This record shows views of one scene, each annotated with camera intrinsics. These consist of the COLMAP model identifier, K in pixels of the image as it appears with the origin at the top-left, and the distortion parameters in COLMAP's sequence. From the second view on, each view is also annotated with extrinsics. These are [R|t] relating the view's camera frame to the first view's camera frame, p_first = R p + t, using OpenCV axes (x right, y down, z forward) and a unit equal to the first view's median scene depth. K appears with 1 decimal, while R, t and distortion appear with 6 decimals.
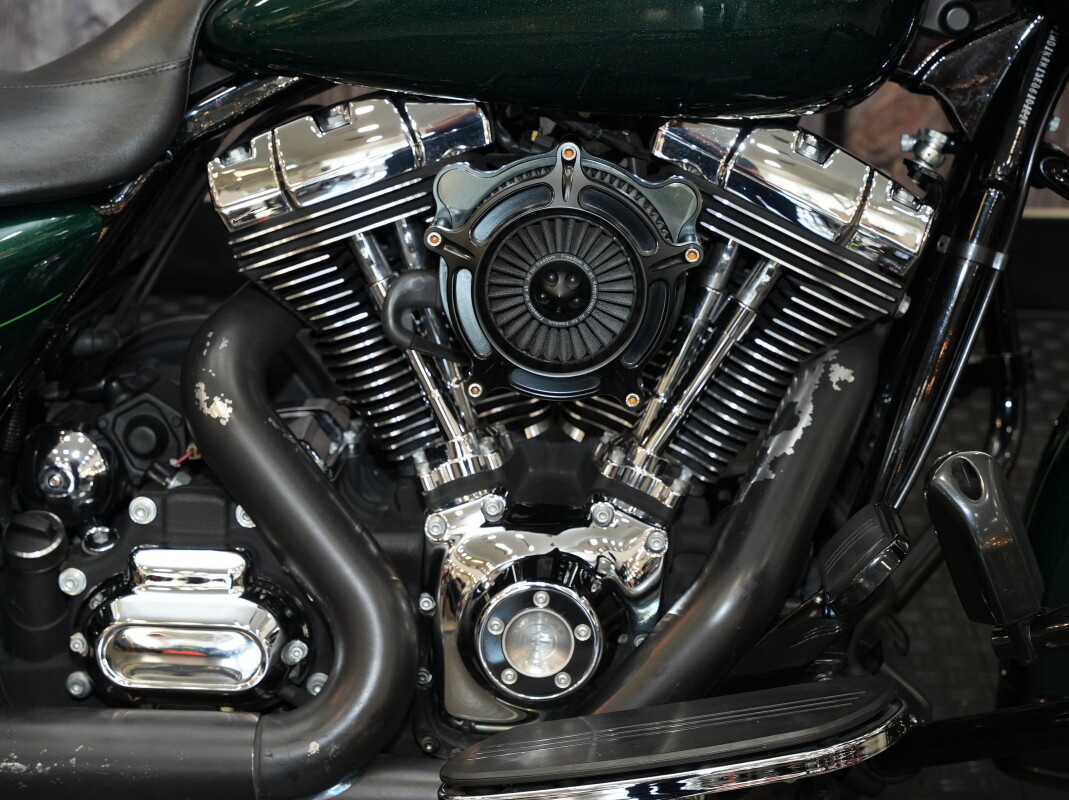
lens RADIAL K [[2321.7, 0, 532.5], [0, 2321.7, 399.4], [0, 0, 1]] dist [0.027026, 0.000000]
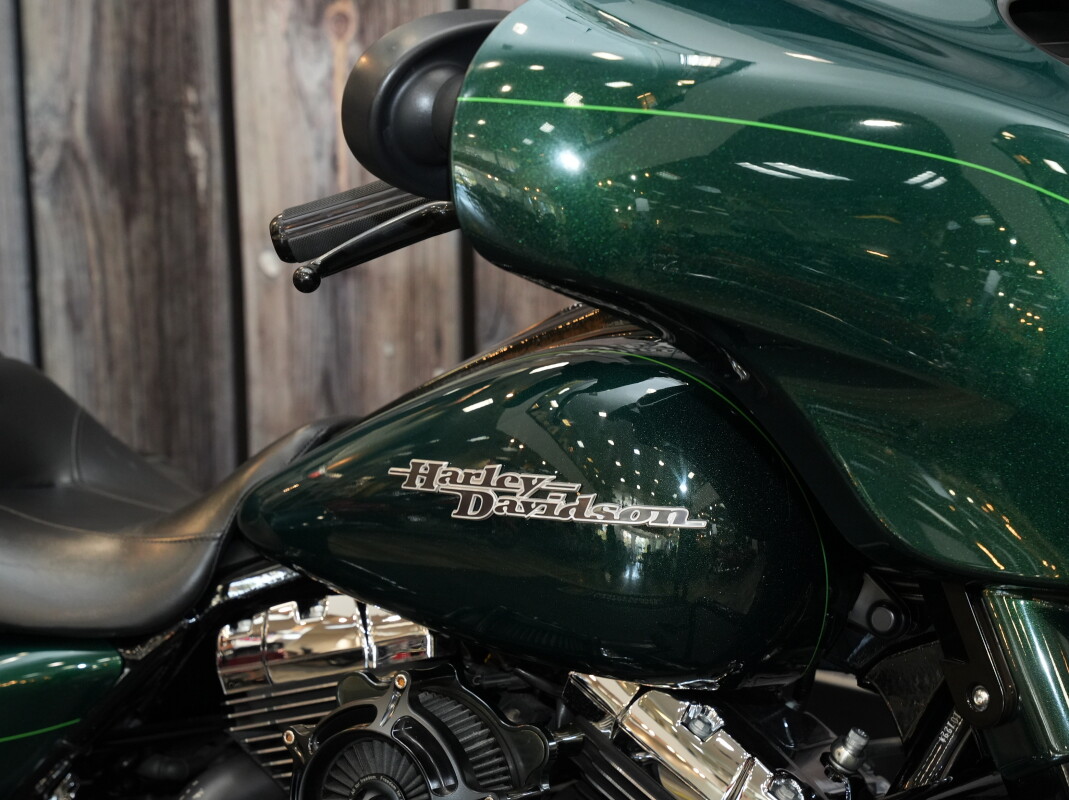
lens RADIAL K [[2321.7, 0, 515.2], [0, 2321.7, 412.4], [0, 0, 1]] dist [0.027026, 0.000000]
pose [[0.855483, 0.131580, -0.500835, 0.519090], [-0.209286, 0.972522, -0.101981, -0.118565], [0.473654, 0.192061, 0.859514, 0.103594]]
